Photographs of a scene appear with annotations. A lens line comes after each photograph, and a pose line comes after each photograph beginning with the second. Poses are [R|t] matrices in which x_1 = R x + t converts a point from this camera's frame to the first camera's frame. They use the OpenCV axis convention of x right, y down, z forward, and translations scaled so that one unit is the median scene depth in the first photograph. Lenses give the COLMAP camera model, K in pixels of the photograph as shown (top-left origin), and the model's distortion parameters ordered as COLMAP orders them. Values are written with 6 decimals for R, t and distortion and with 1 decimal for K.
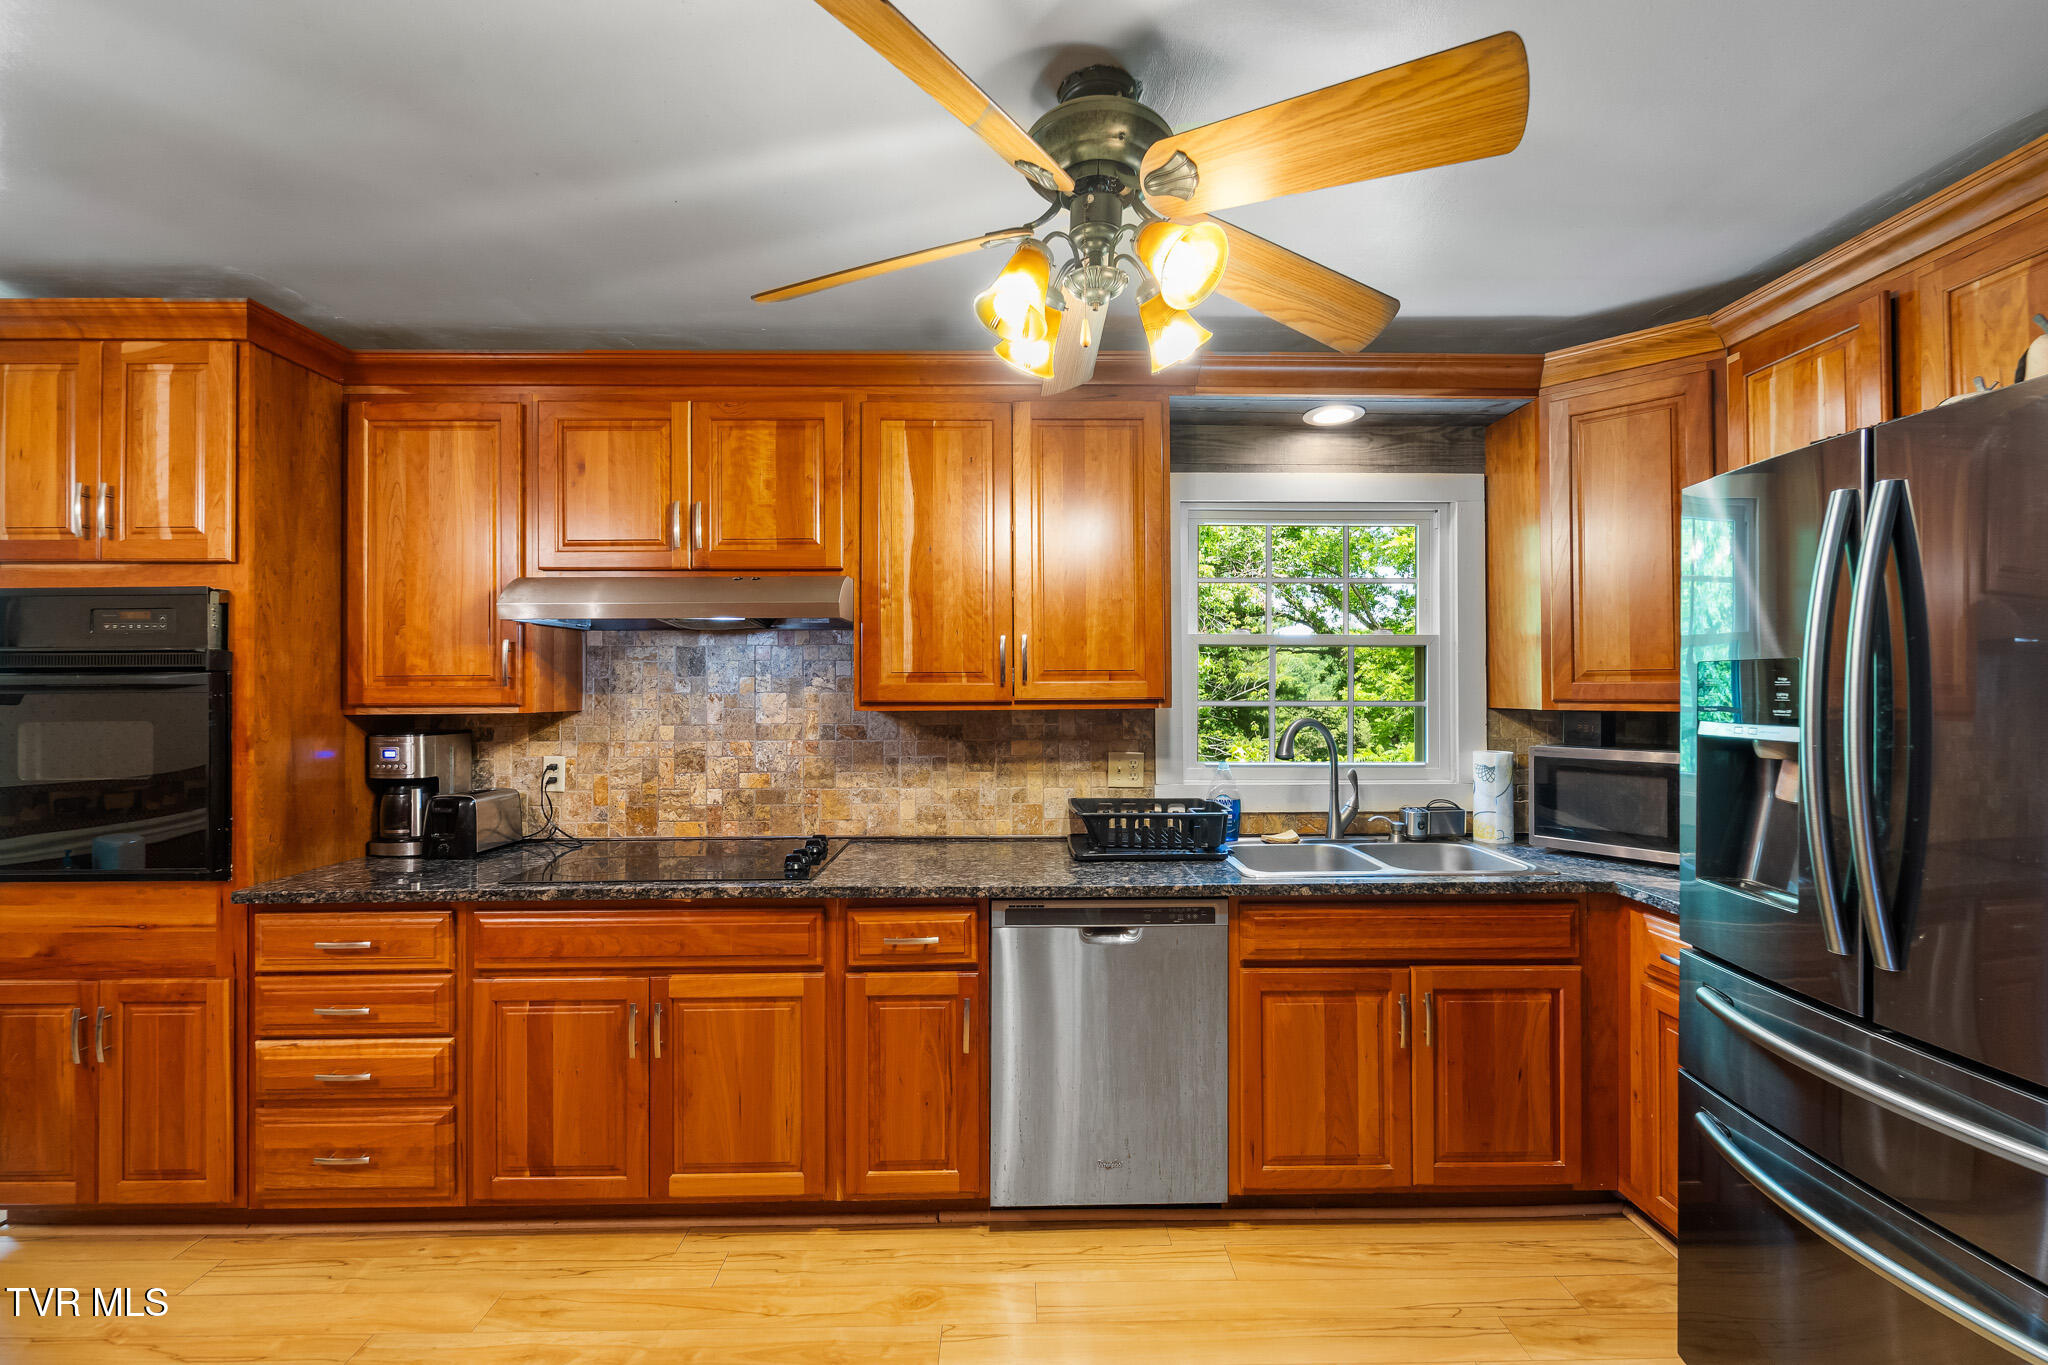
lens RADIAL K [[860.2, 0, 1015.2], [0, 860.2, 682.8], [0, 0, 1]] dist [-0.001700, -0.000571]
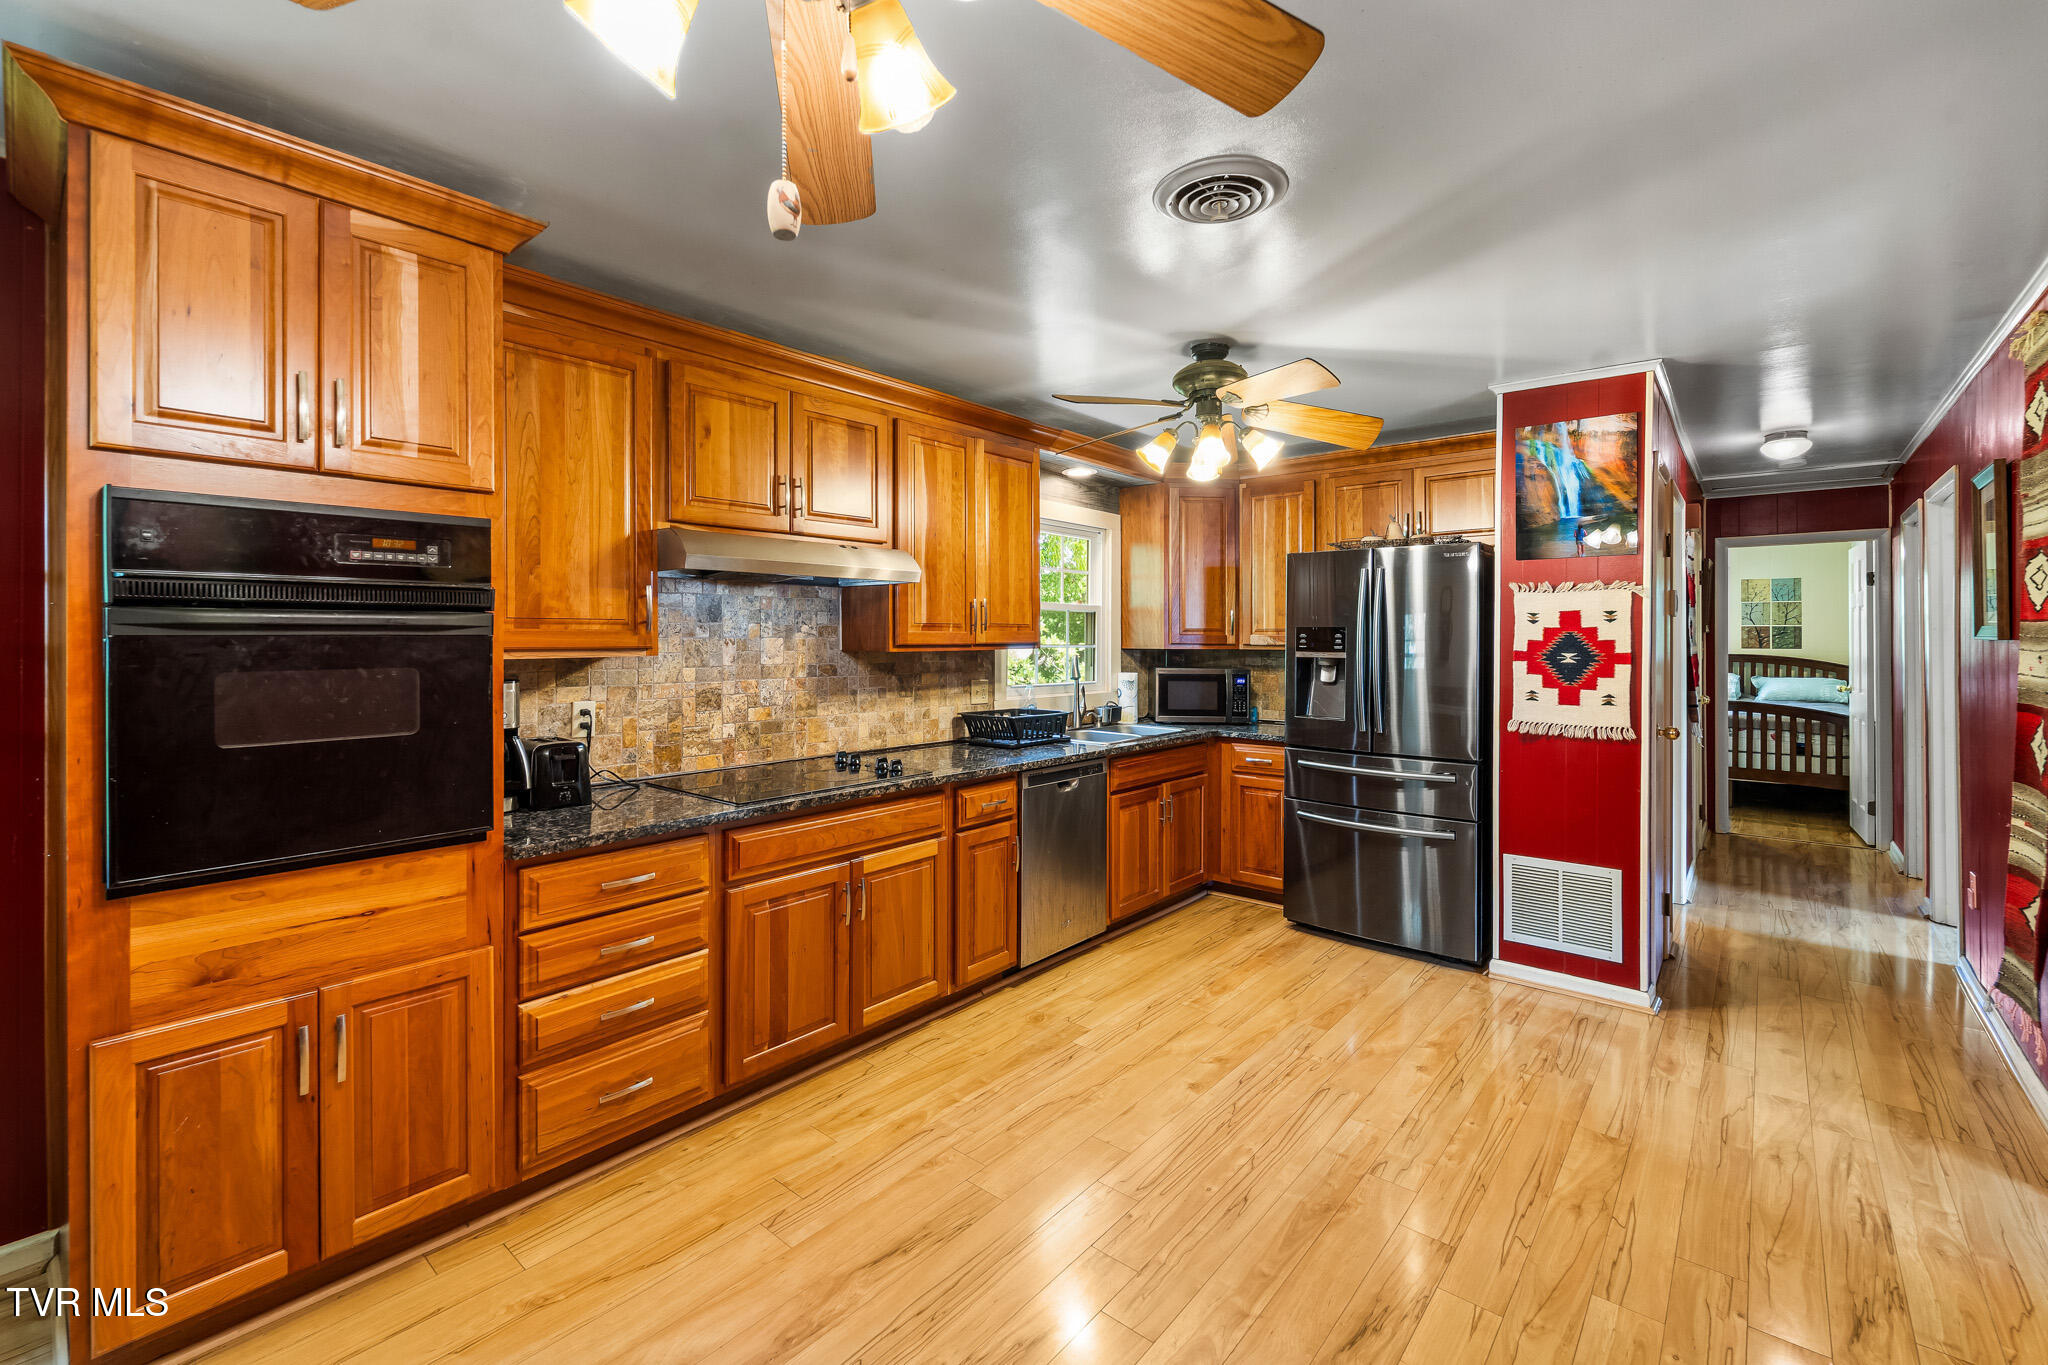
lens RADIAL K [[882.8, 0, 1017.6], [0, 882.8, 634.2], [0, 0, 1]] dist [0.000998, -0.000150]
pose [[0.659432, 0.008132, 0.751720, -1.007326], [-0.013026, 0.999915, 0.000609, 0.001765], [-0.751651, -0.010194, 0.659482, -0.036495]]
